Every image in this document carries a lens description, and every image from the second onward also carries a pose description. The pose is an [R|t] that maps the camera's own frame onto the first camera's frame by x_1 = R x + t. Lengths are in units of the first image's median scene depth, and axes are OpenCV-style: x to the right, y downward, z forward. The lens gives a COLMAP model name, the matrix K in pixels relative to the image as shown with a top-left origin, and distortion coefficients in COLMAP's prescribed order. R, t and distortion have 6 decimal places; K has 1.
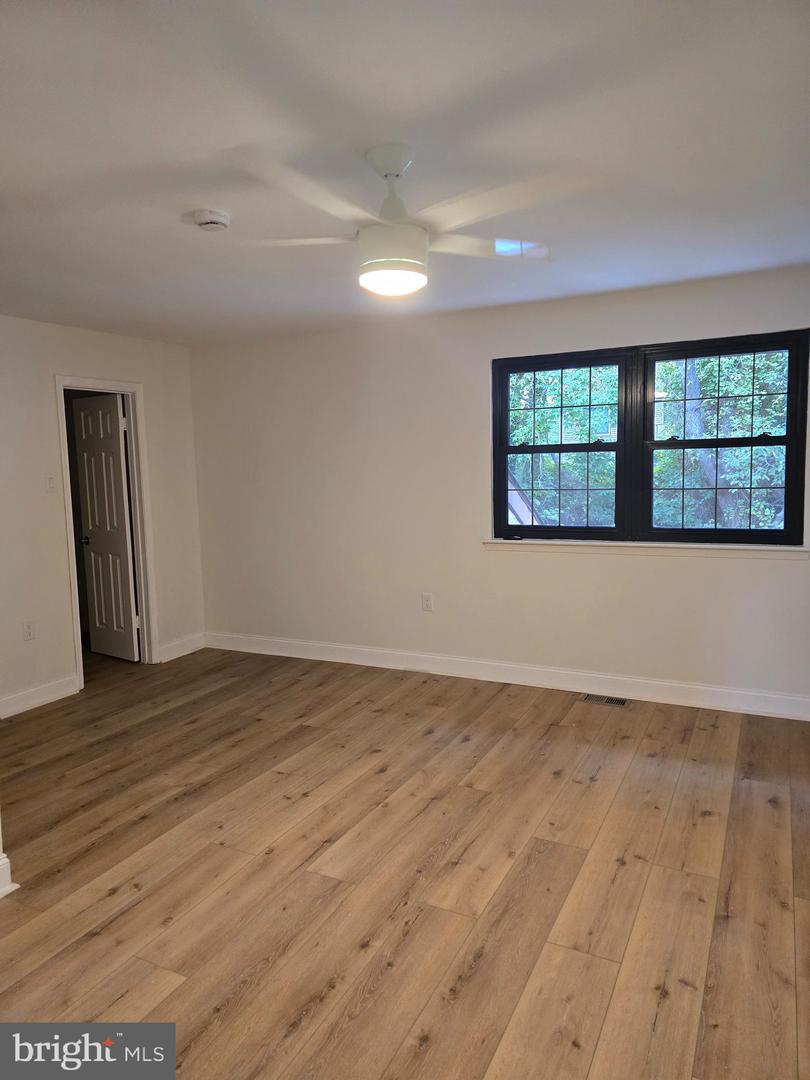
lens RADIAL K [[726.2, 0, 410.0], [0, 726.2, 540.4], [0, 0, 1]] dist [0.059935, -0.033156]
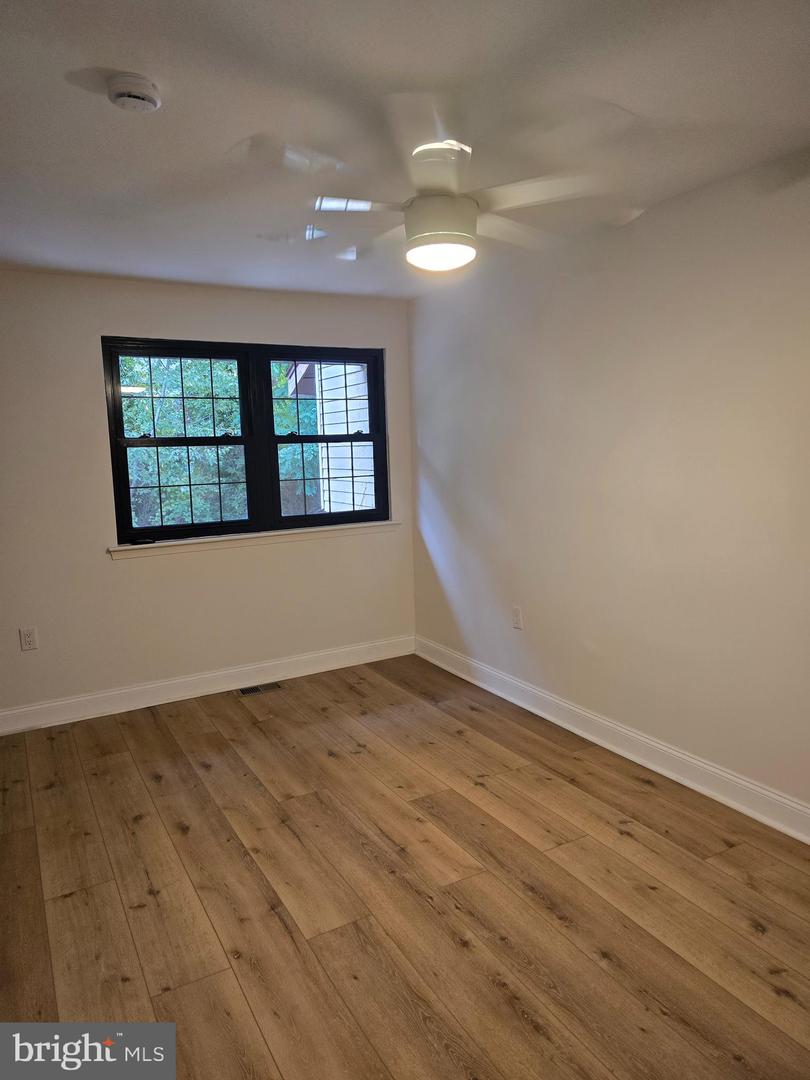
lens RADIAL K [[726.2, 0, 396.6], [0, 726.2, 532.0], [0, 0, 1]] dist [0.059935, -0.033156]
pose [[0.564386, -0.094798, 0.820050, -0.501035], [0.110994, 0.993079, 0.038411, -0.018862], [-0.818015, 0.069342, 0.571002, 0.285372]]
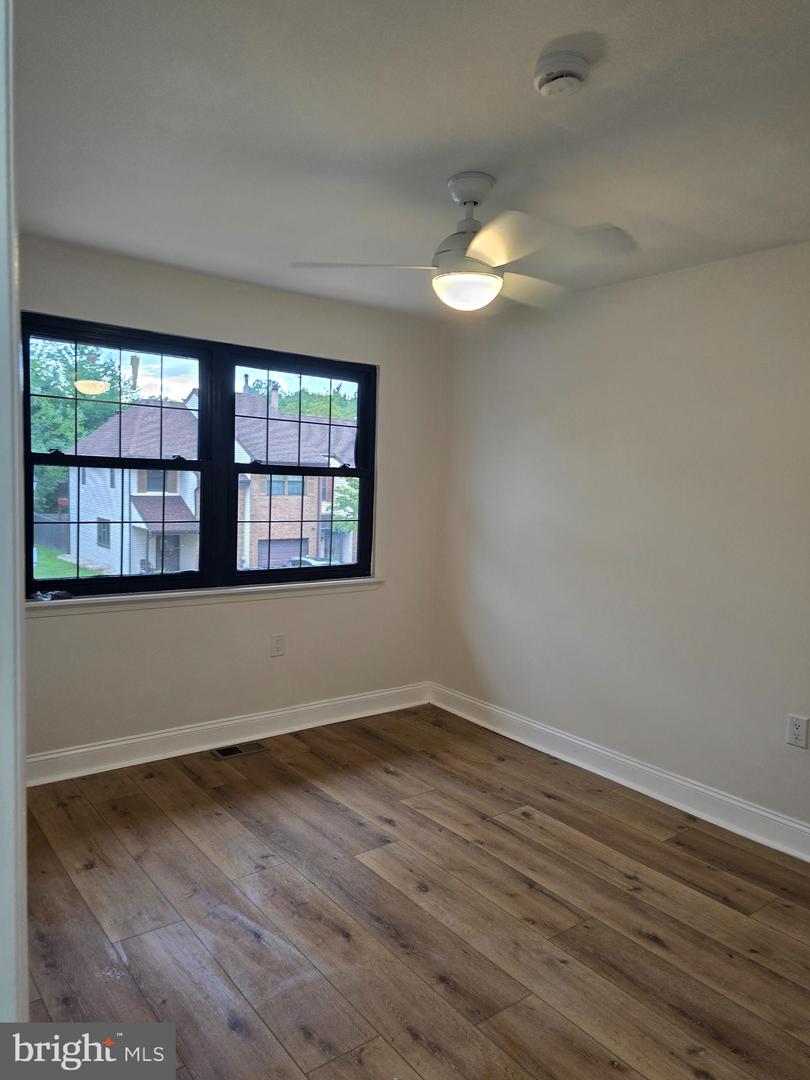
lens RADIAL K [[726.2, 0, 416.7], [0, 726.2, 544.2], [0, 0, 1]] dist [0.059935, -0.033156]
pose [[0.398246, -0.041979, 0.916317, -0.368183], [0.058460, 0.998083, 0.020317, -0.057163], [-0.915414, 0.045477, 0.399937, 0.558275]]
